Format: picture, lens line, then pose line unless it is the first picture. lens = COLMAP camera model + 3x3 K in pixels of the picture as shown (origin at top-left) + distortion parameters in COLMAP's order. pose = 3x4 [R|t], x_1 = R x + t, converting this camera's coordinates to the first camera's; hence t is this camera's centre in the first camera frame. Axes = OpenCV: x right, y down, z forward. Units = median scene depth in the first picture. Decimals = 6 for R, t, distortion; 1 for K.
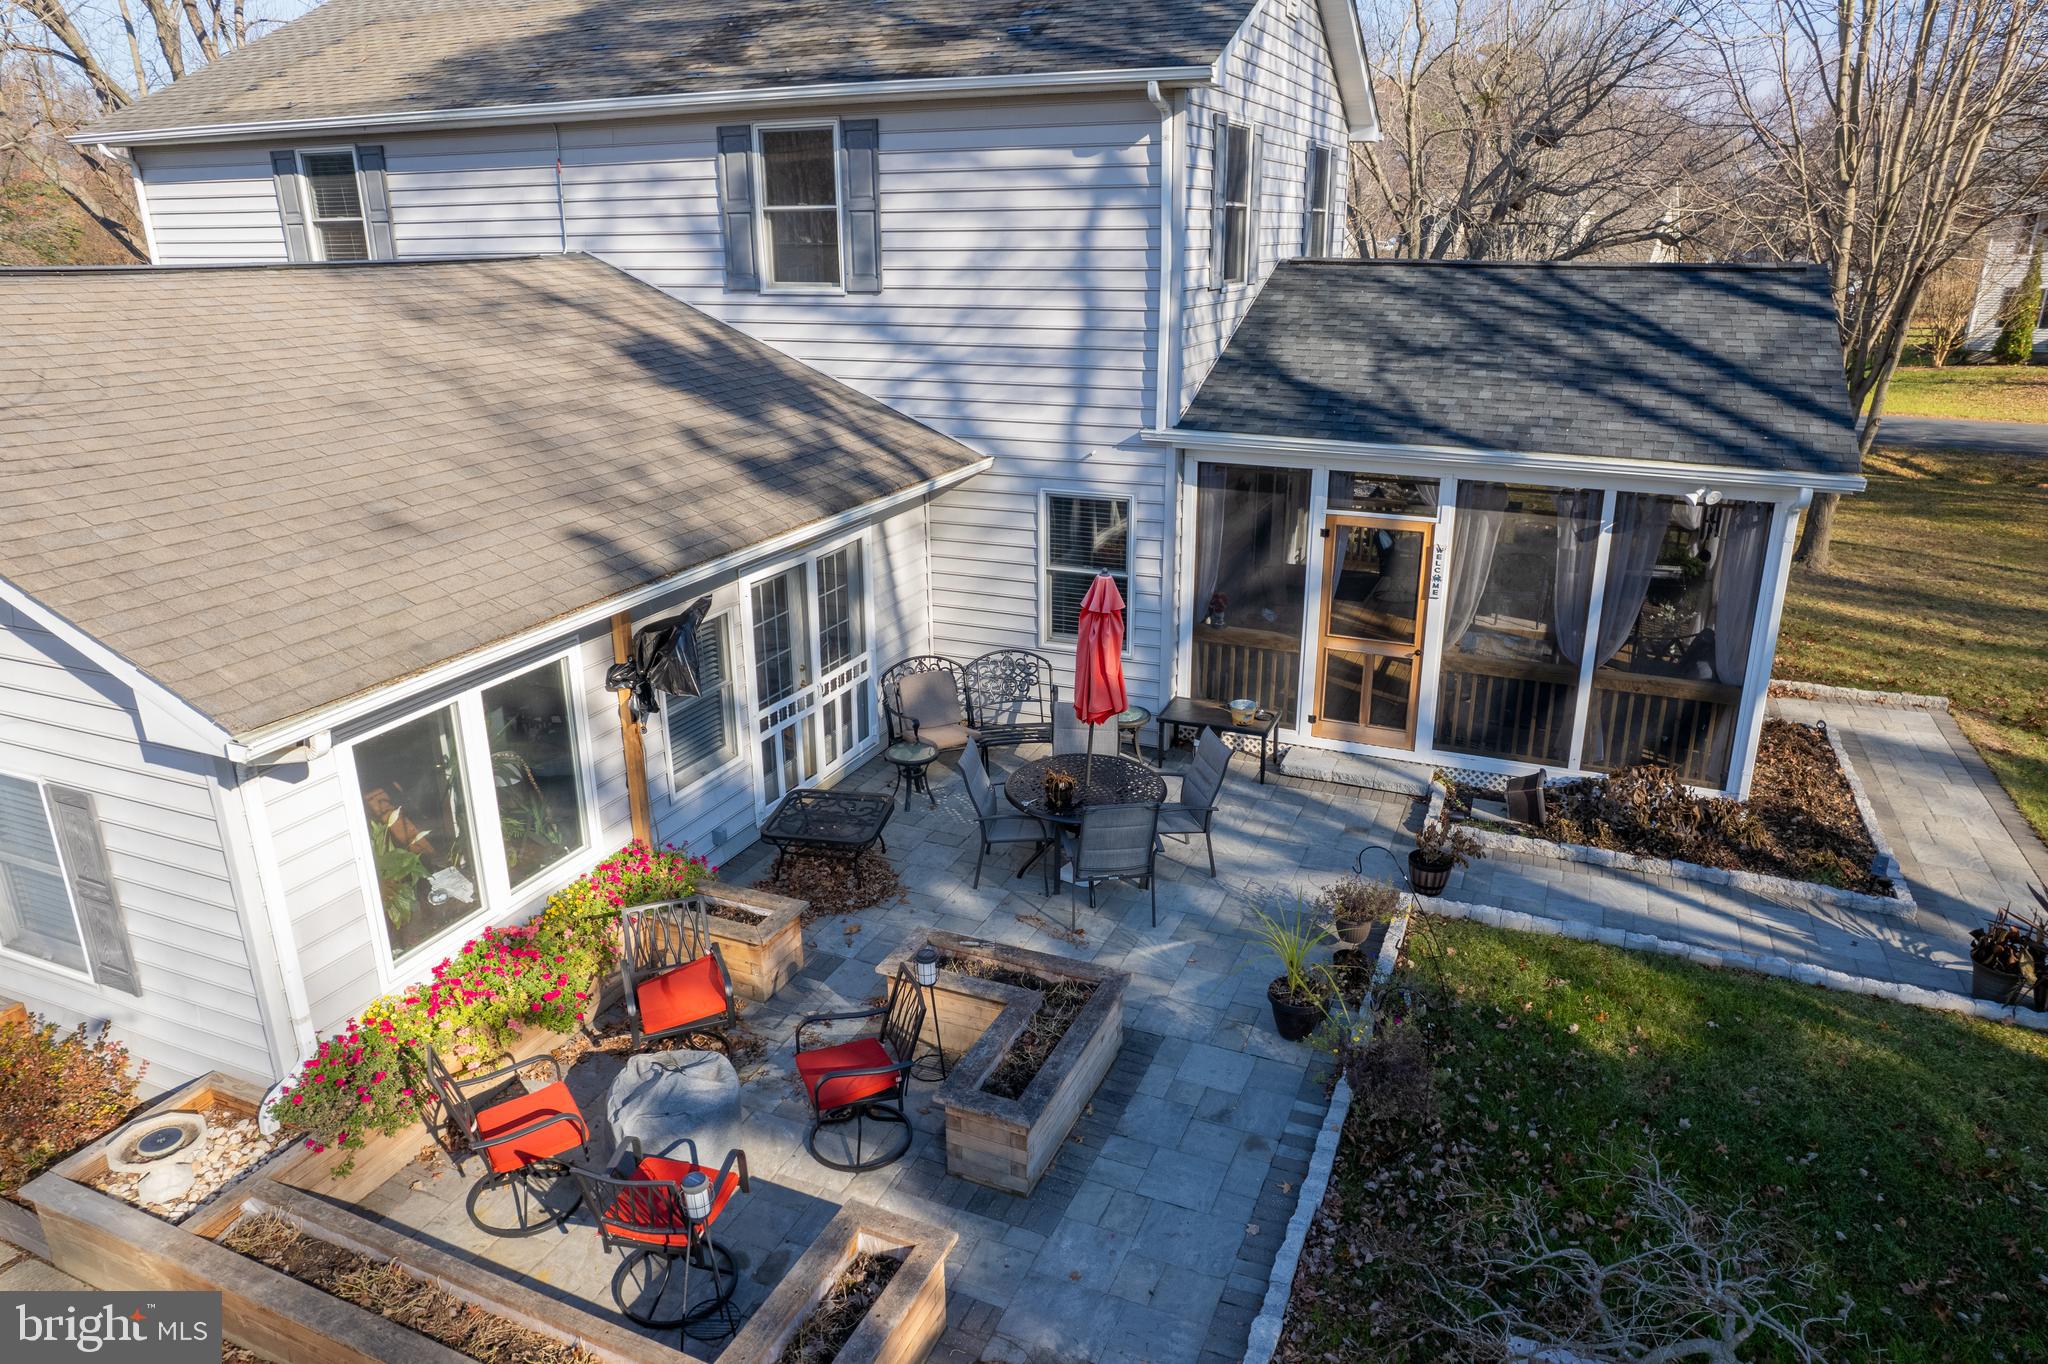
lens RADIAL K [[1309.3, 0, 1022.3], [0, 1309.3, 675.8], [0, 0, 1]] dist [-0.078018, 0.070749]
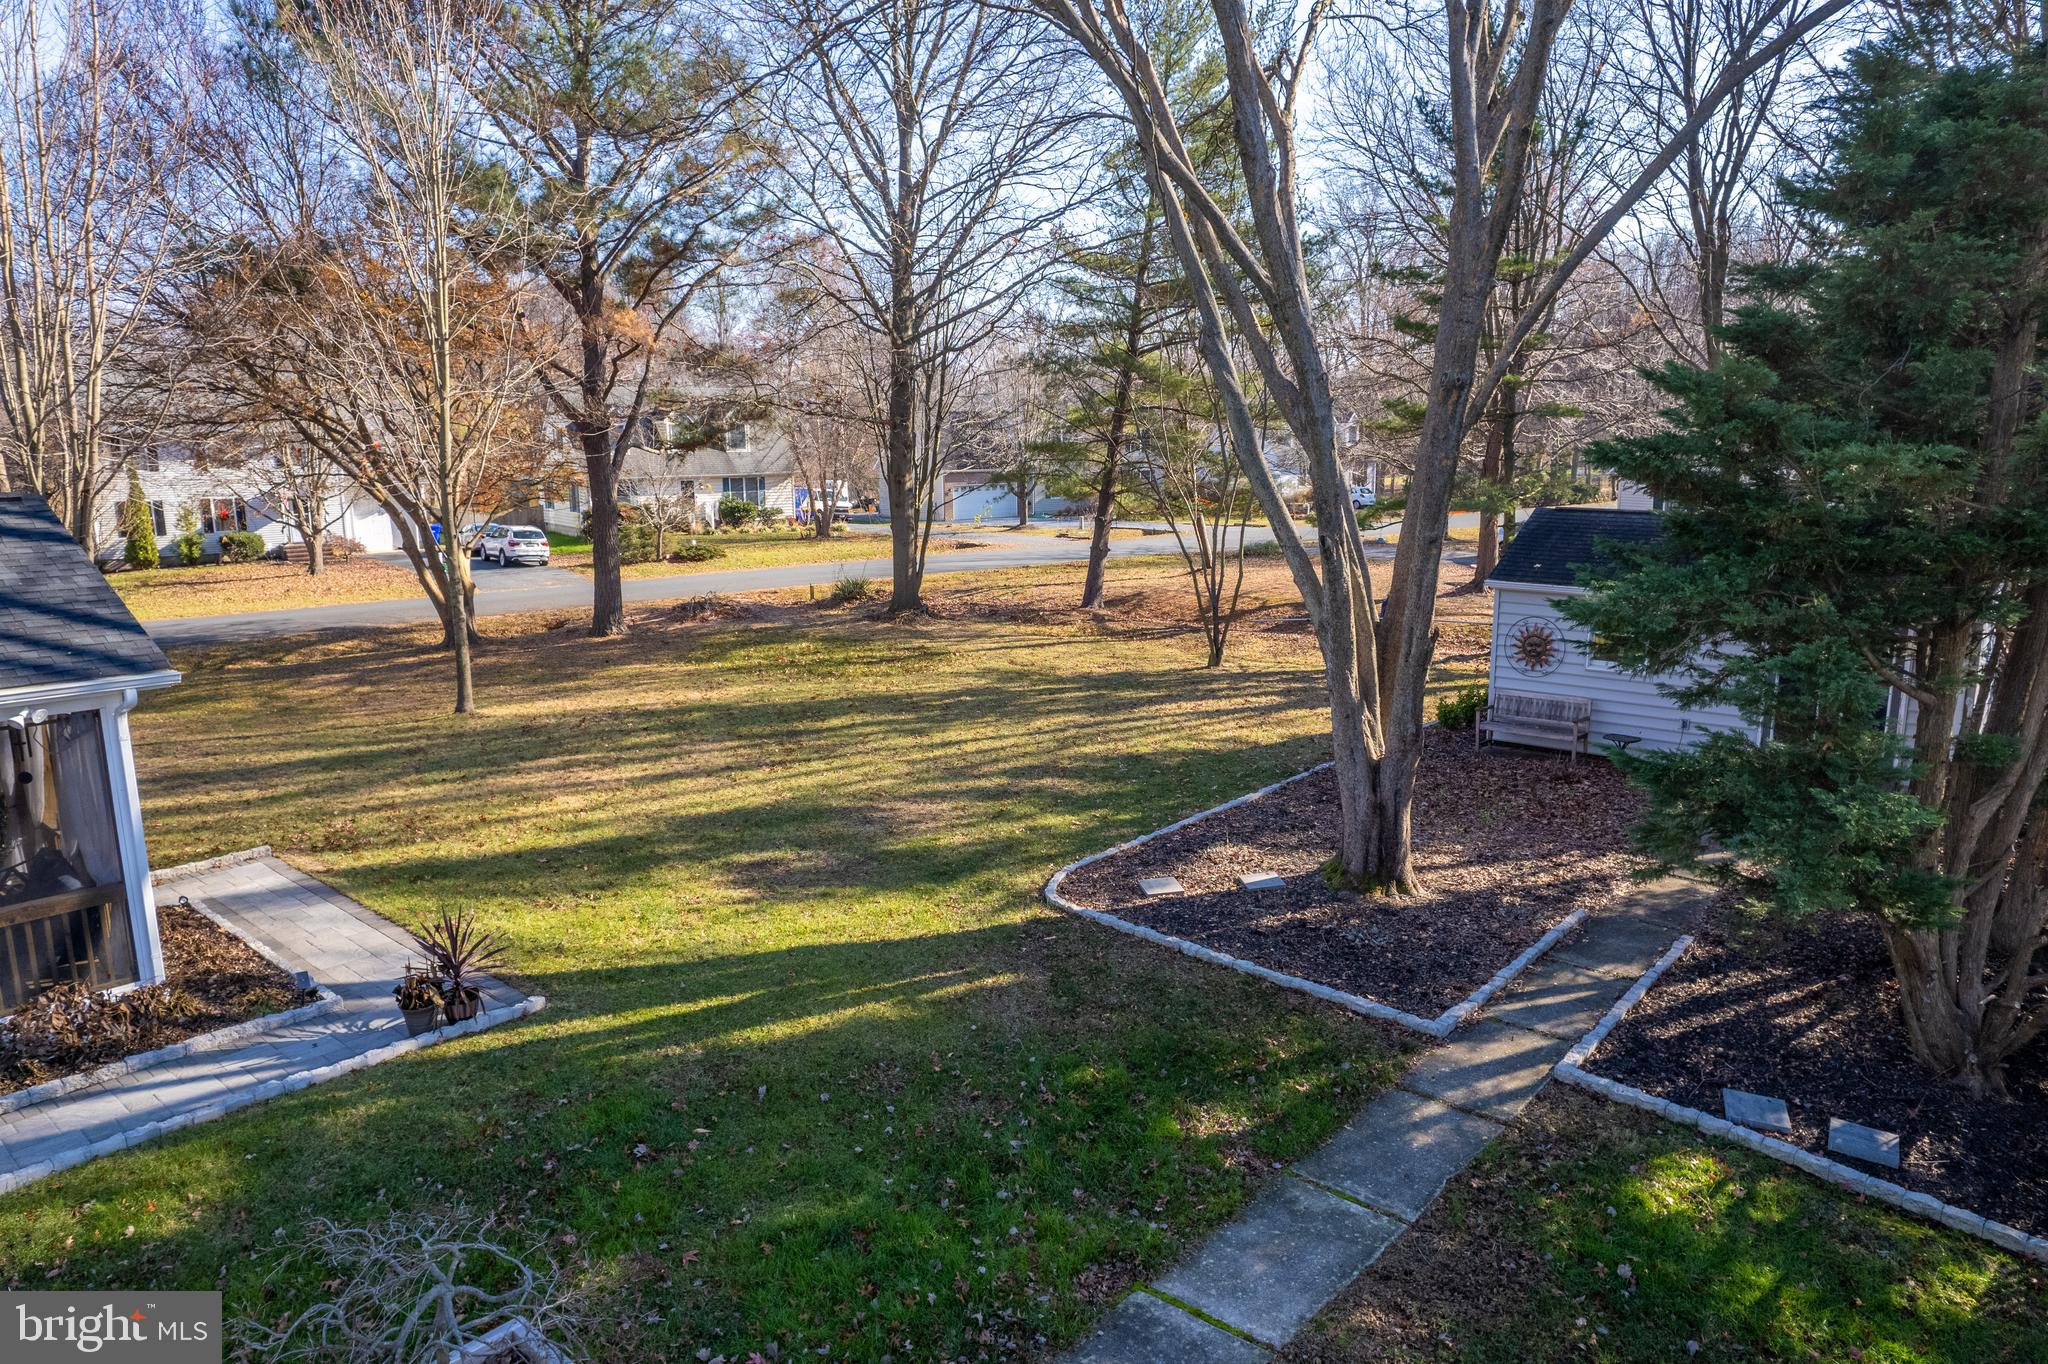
lens RADIAL K [[1309.3, 0, 1022.3], [0, 1309.3, 675.8], [0, 0, 1]] dist [-0.078018, 0.070749]
pose [[0.304940, -0.168917, 0.937272, -0.166330], [0.314044, 0.946935, 0.068485, 0.008181], [-0.899104, 0.273461, 0.341806, -0.068878]]
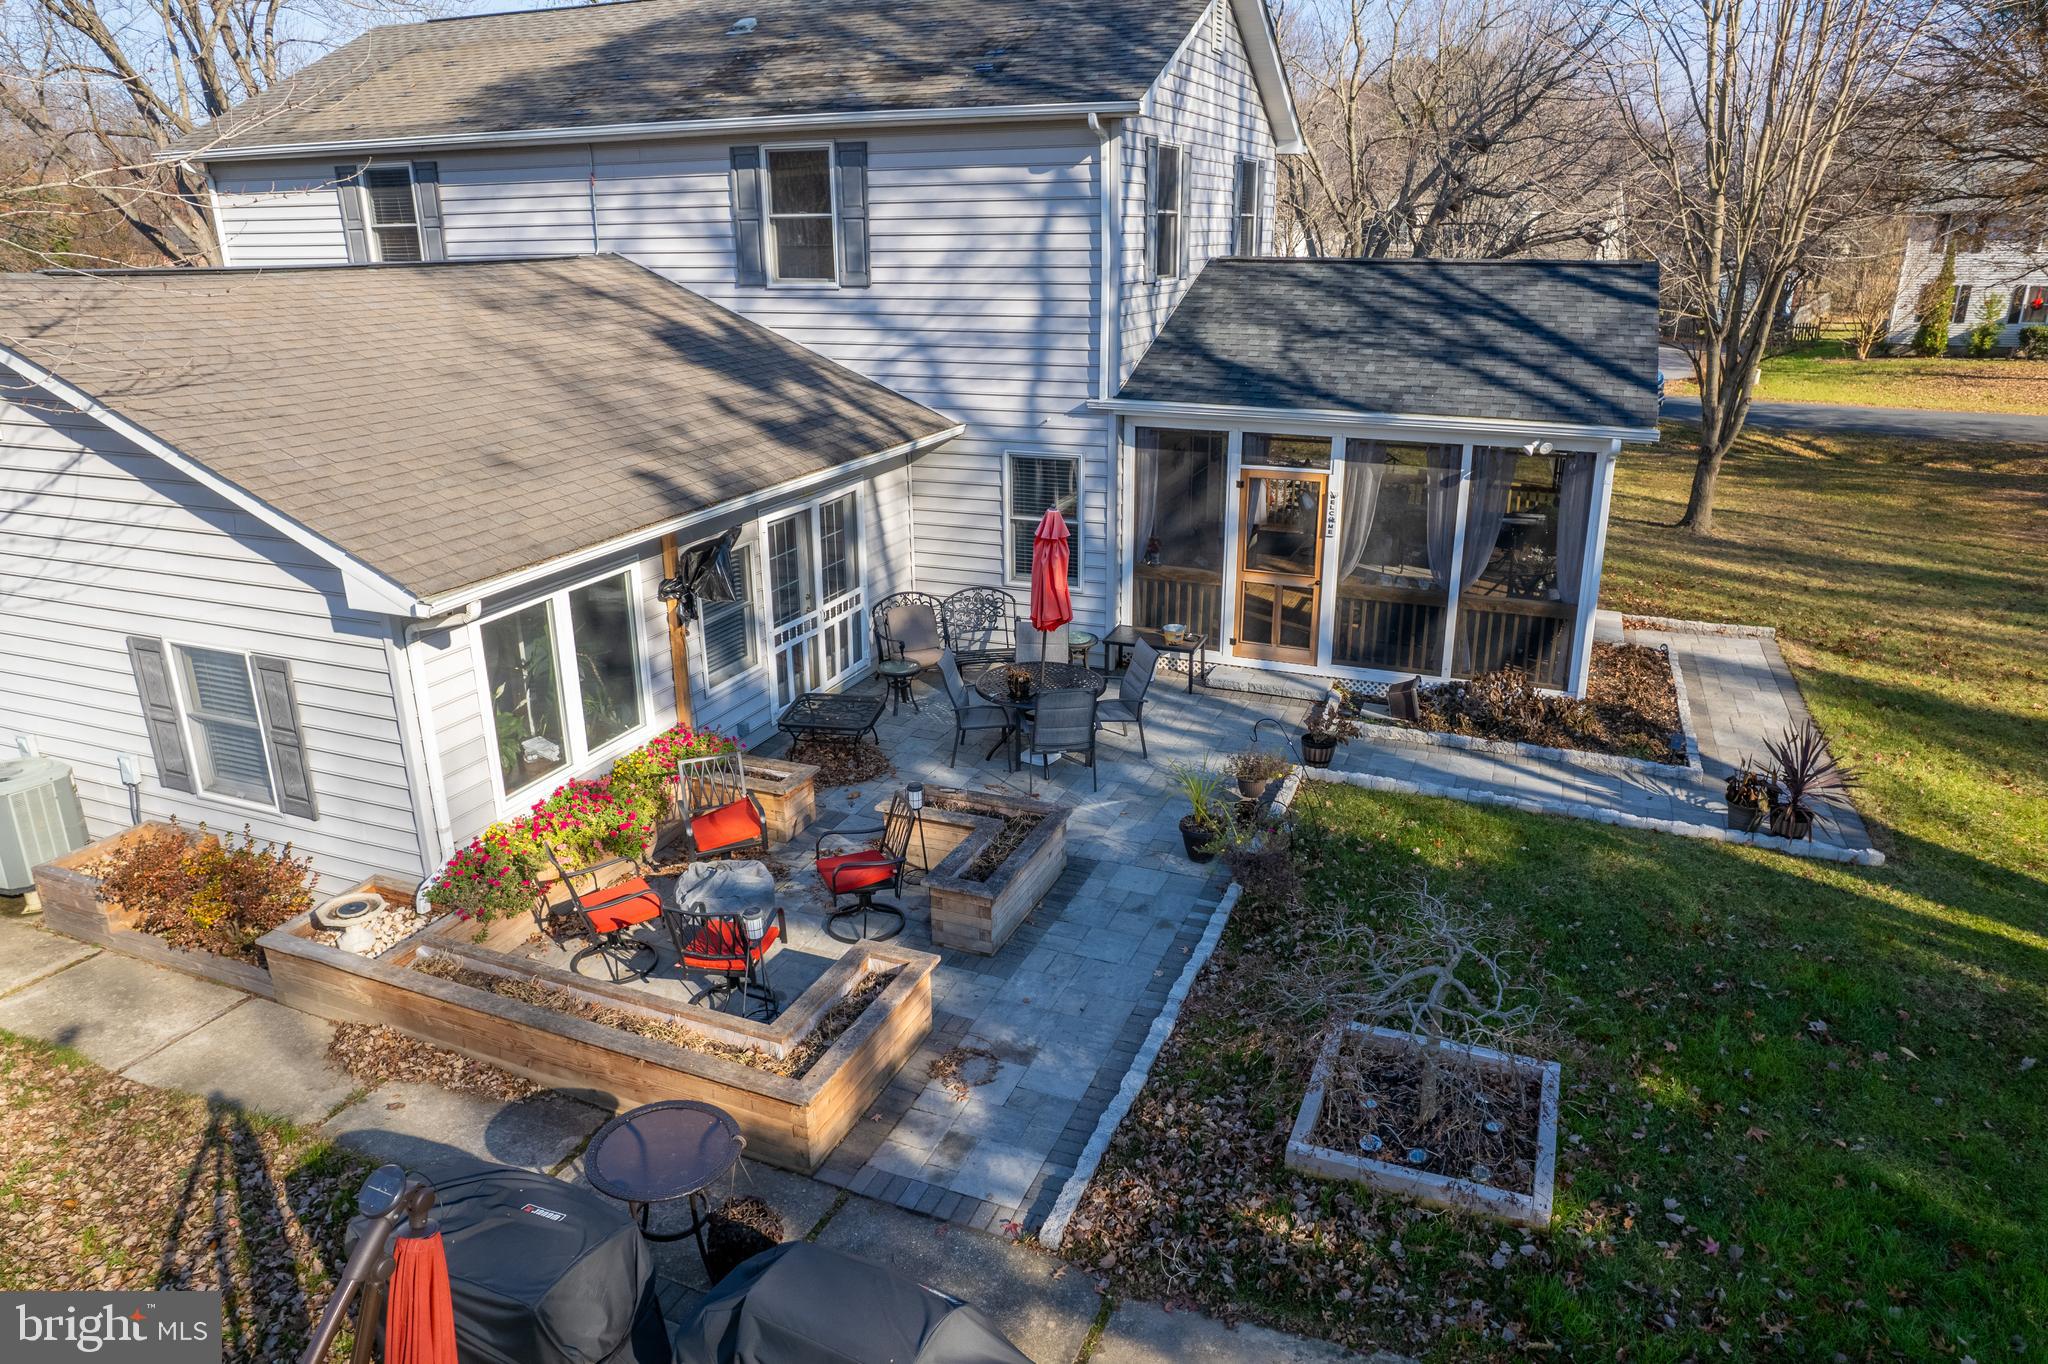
lens RADIAL K [[1309.3, 0, 1022.3], [0, 1309.3, 675.8], [0, 0, 1]] dist [-0.078018, 0.070749]
pose [[0.999826, -0.007335, 0.017149, 0.008732], [0.007330, 0.999973, 0.000336, 0.068639], [-0.017151, -0.000211, 0.999853, -0.212483]]
